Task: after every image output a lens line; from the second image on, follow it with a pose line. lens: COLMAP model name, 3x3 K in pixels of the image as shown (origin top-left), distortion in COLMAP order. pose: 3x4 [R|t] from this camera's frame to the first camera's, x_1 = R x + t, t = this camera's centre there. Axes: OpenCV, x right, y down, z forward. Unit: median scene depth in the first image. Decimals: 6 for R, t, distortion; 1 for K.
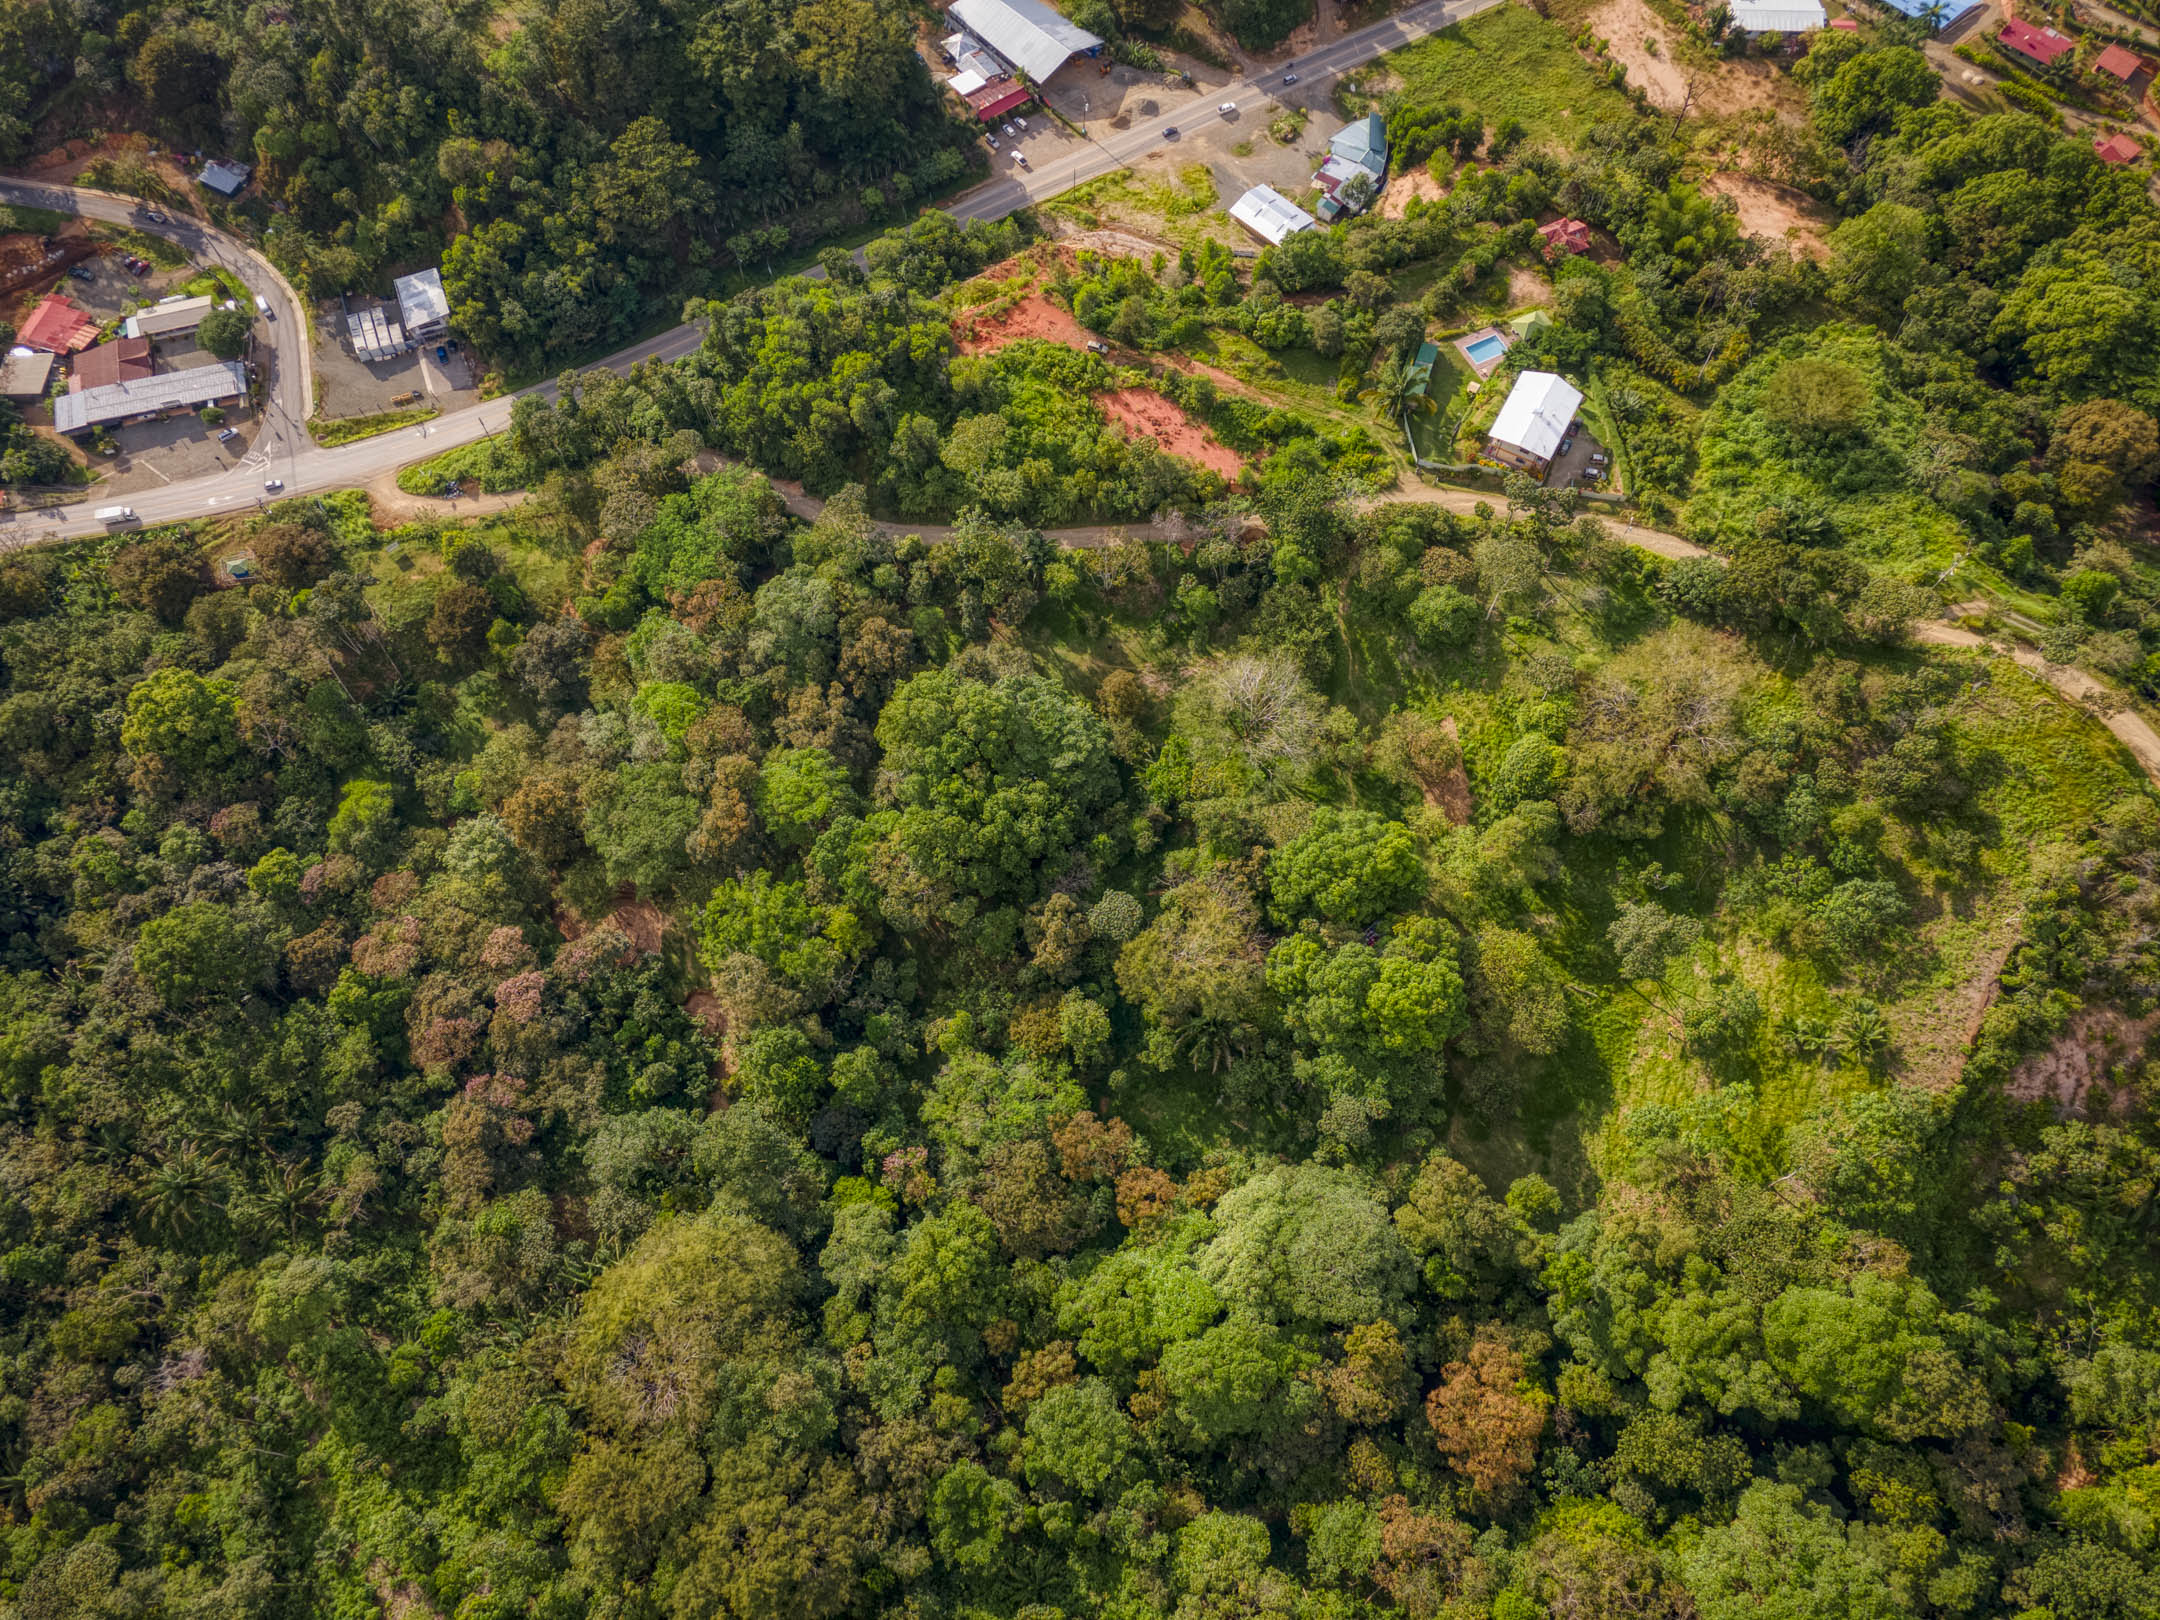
lens RADIAL K [[1568.4, 0, 1064.9], [0, 1568.4, 804.2], [0, 0, 1]] dist [0.029783, 0.025022]
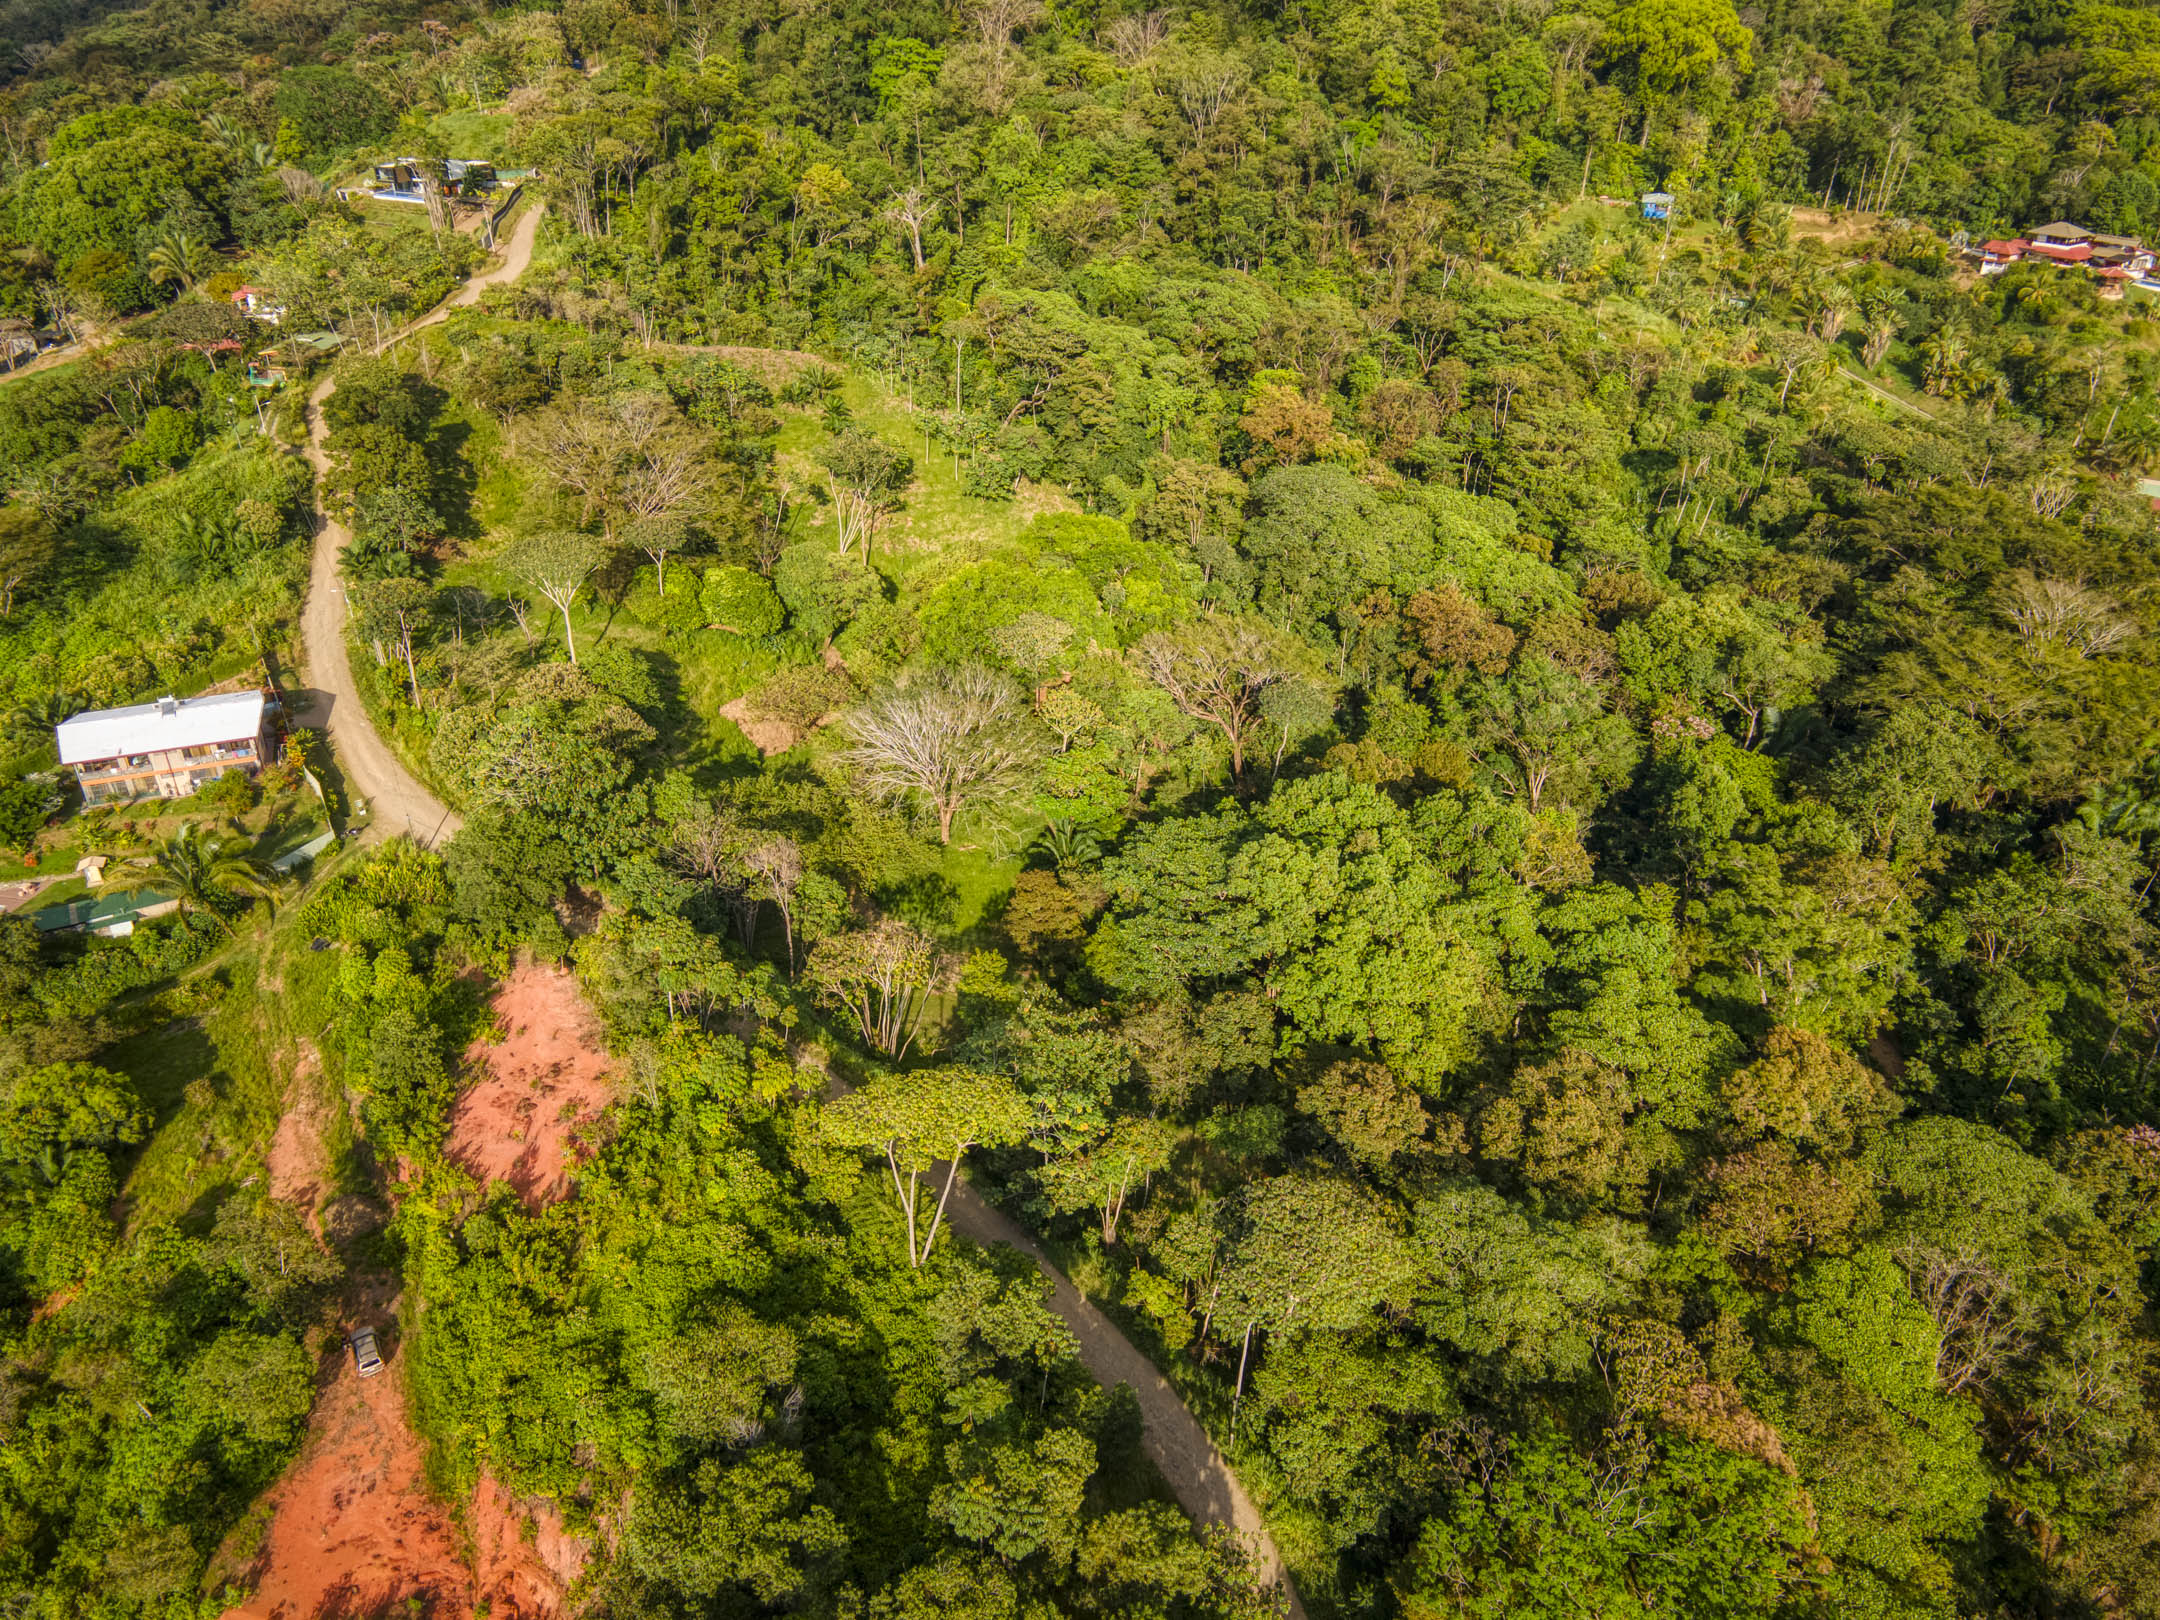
lens RADIAL K [[1568.4, 0, 1070.2], [0, 1568.4, 813.2], [0, 0, 1]] dist [0.029783, 0.025022]
pose [[-0.773622, -0.312746, 0.551089, -0.277329], [0.576770, 0.012577, 0.816810, -0.533587], [-0.262385, 0.949754, 0.170652, 0.864402]]
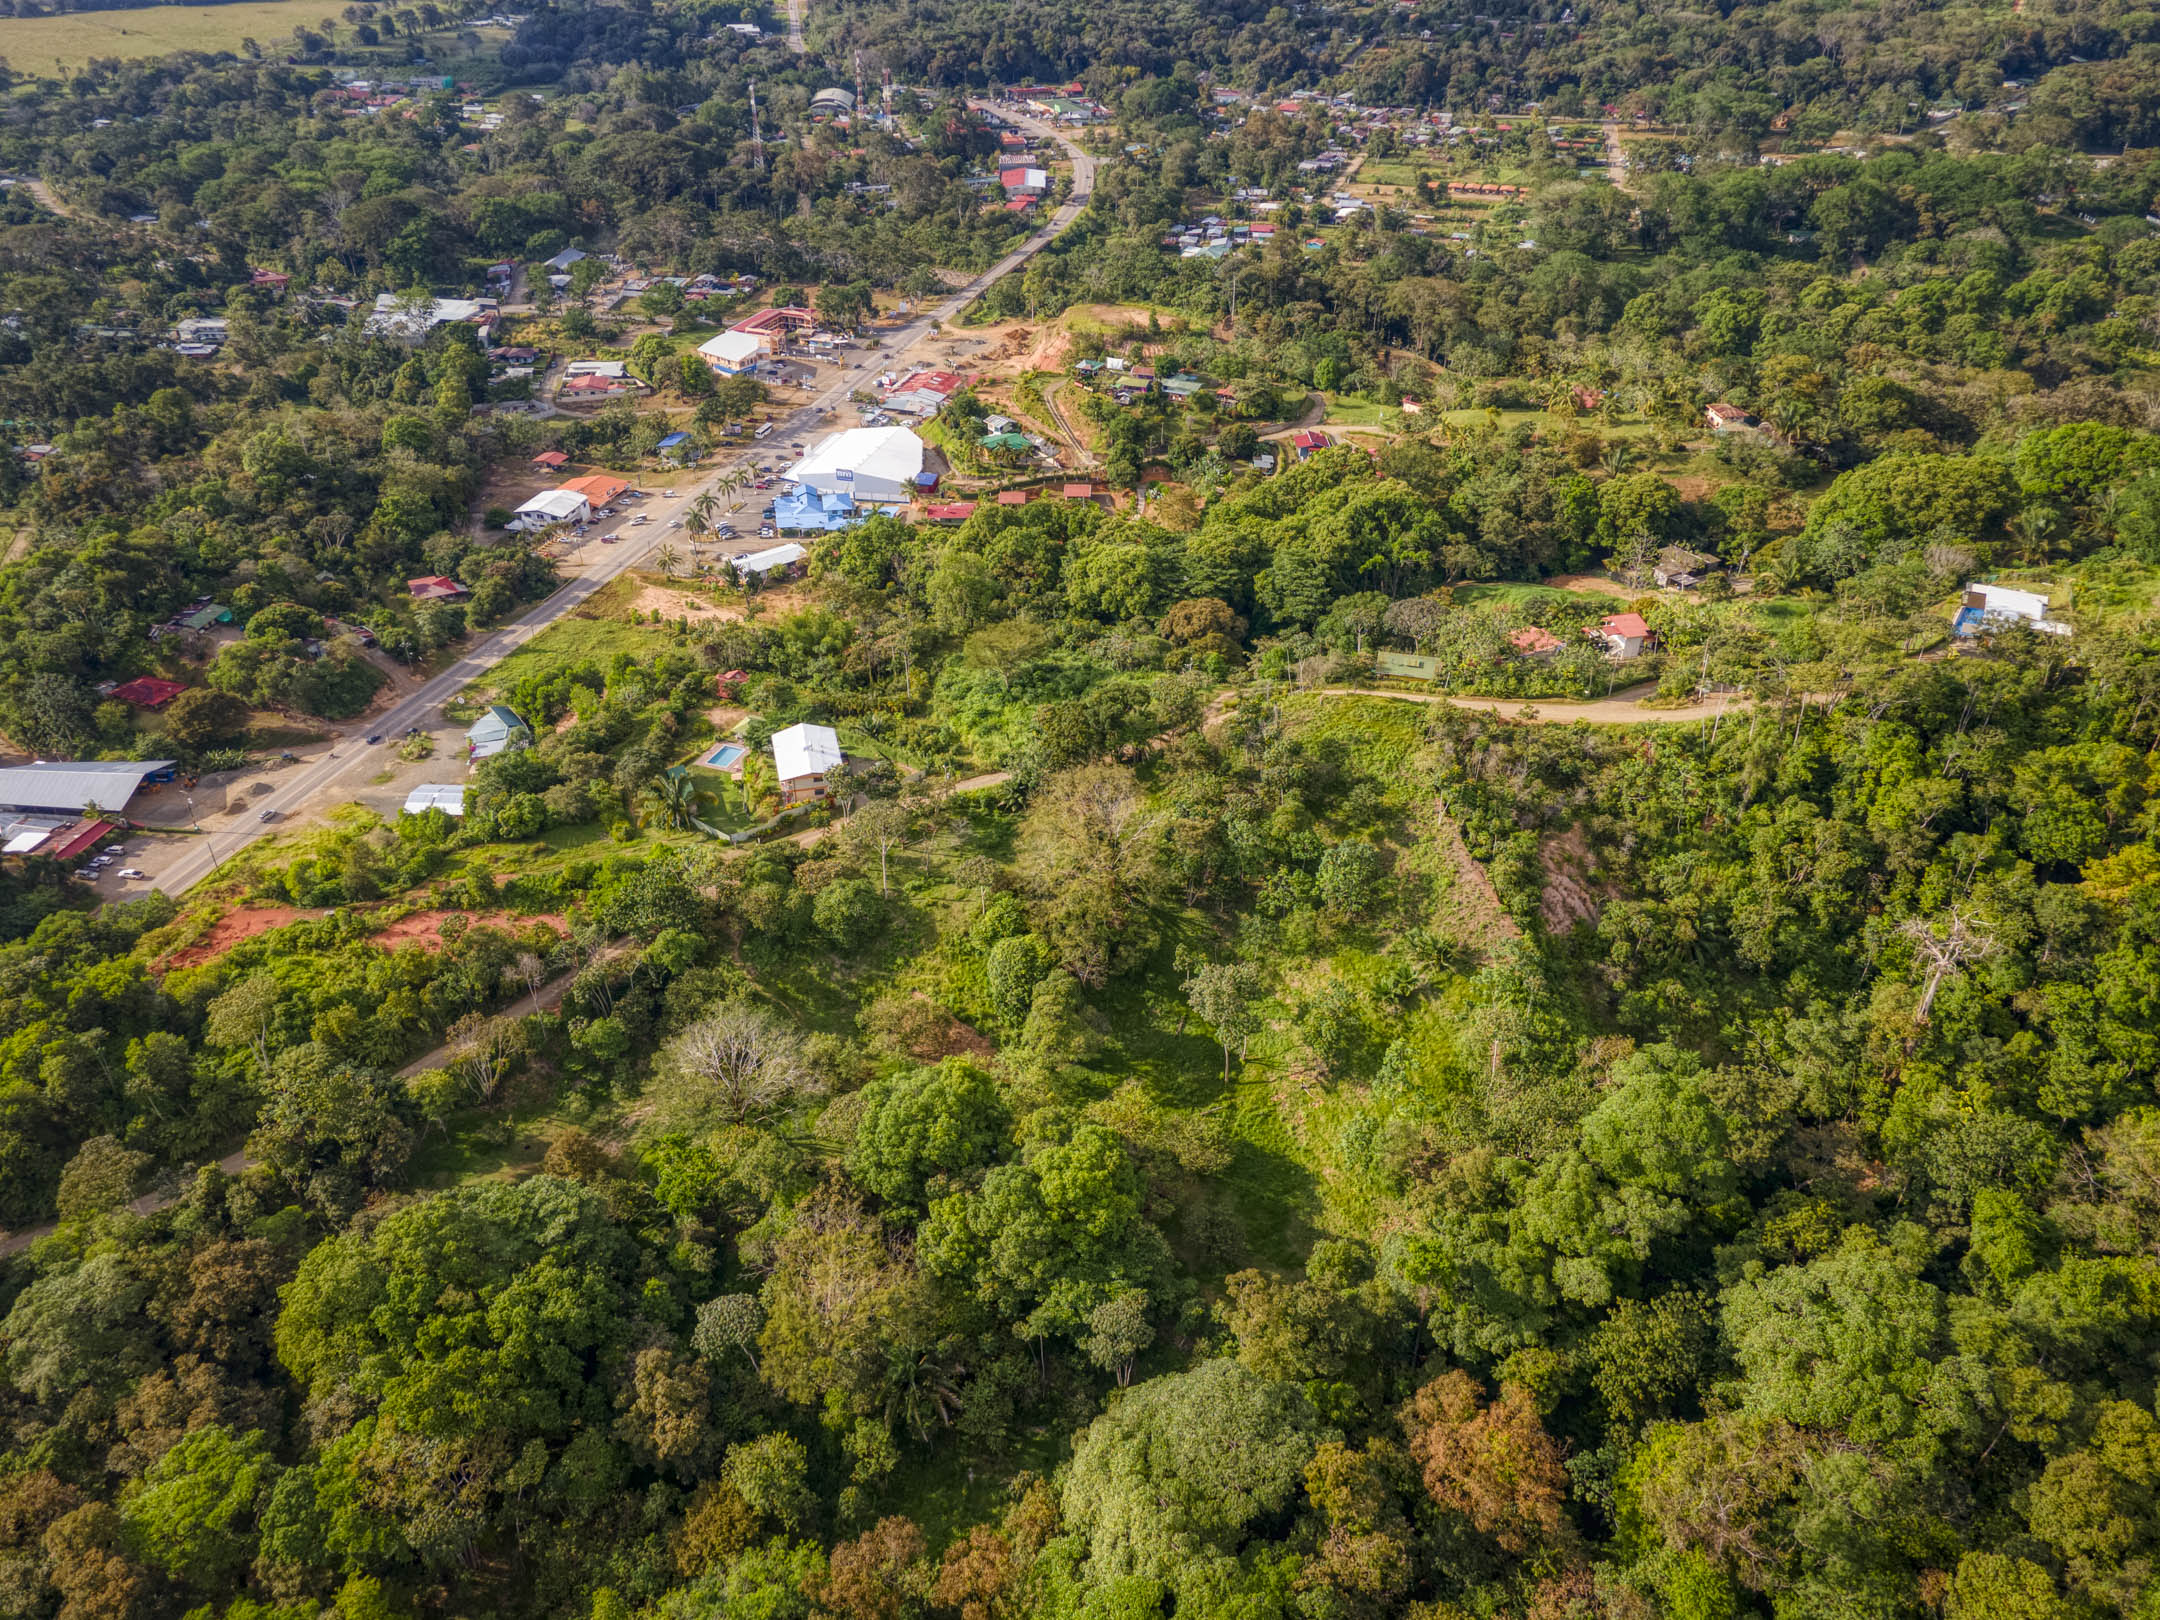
lens RADIAL K [[1568.4, 0, 1060.5], [0, 1568.4, 820.5], [0, 0, 1]] dist [0.029783, 0.025022]
pose [[0.740798, -0.369269, 0.561122, -0.168398], [0.607905, 0.723933, -0.326148, 0.219407], [-0.285778, 0.582719, 0.760769, 0.209428]]
